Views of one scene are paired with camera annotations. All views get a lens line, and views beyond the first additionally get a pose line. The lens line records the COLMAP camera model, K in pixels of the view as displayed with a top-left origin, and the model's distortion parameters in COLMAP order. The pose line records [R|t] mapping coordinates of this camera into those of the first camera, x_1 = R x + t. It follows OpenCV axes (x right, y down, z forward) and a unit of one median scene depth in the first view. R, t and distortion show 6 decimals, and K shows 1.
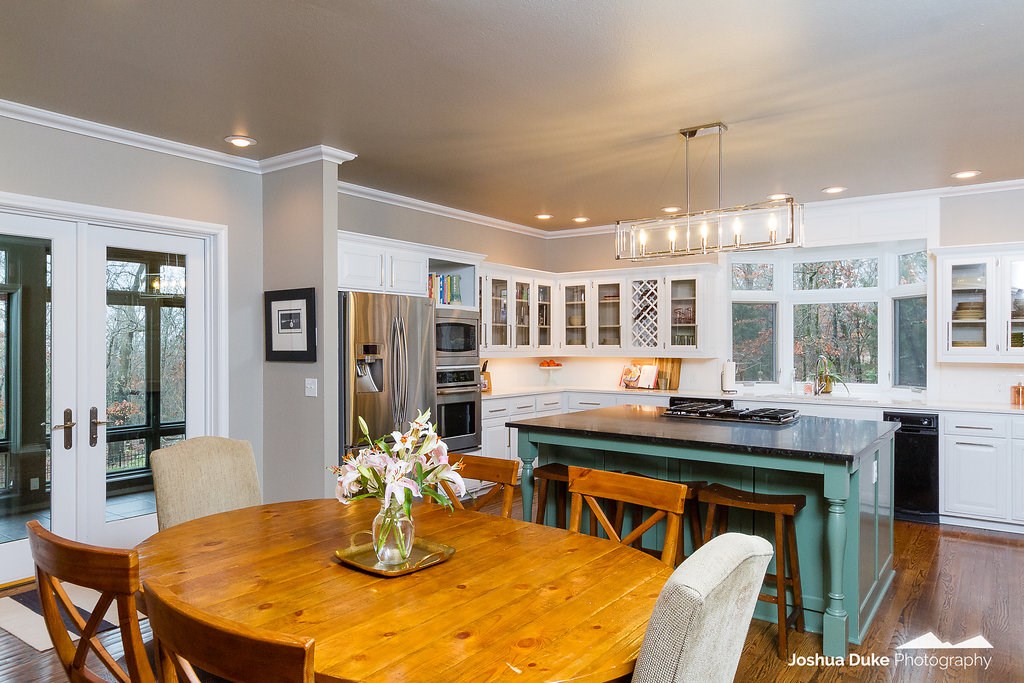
lens RADIAL K [[681.1, 0, 513.2], [0, 681.1, 342.8], [0, 0, 1]] dist [-0.003750, 0.000109]
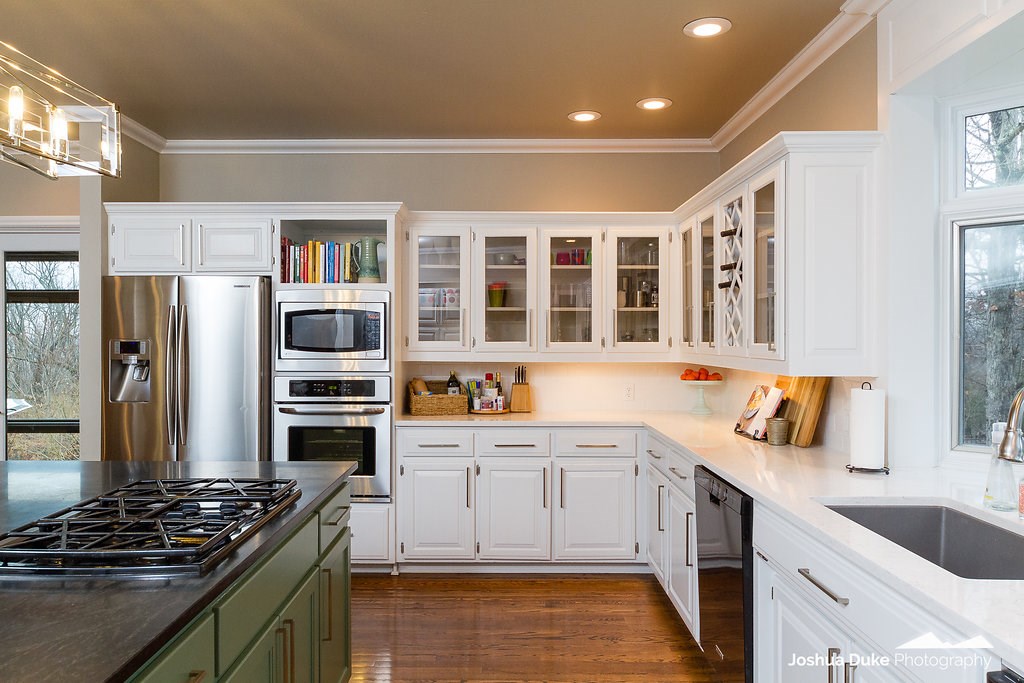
lens RADIAL K [[779.6, 0, 511.7], [0, 779.6, 340.9], [0, 0, 1]] dist [0.054935, 0.002238]
pose [[0.578705, 0.001331, -0.815536, 0.561613], [0.001344, 0.999996, 0.002585, 0.000182], [0.815536, -0.002592, 0.578701, 0.585988]]
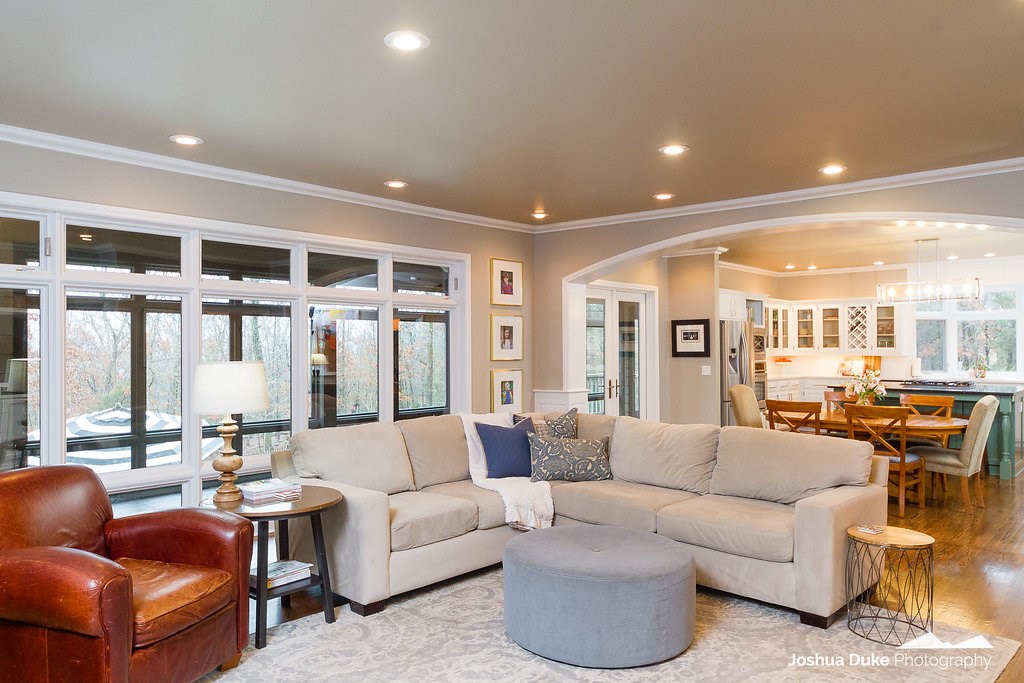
lens RADIAL K [[779.6, 0, 511.4], [0, 779.6, 343.2], [0, 0, 1]] dist [0.054935, 0.002238]
pose [[0.998125, -0.008384, -0.060625, -0.506994], [0.007950, 0.999941, -0.007398, 0.000361], [0.060683, 0.006902, 0.998133, -0.884974]]
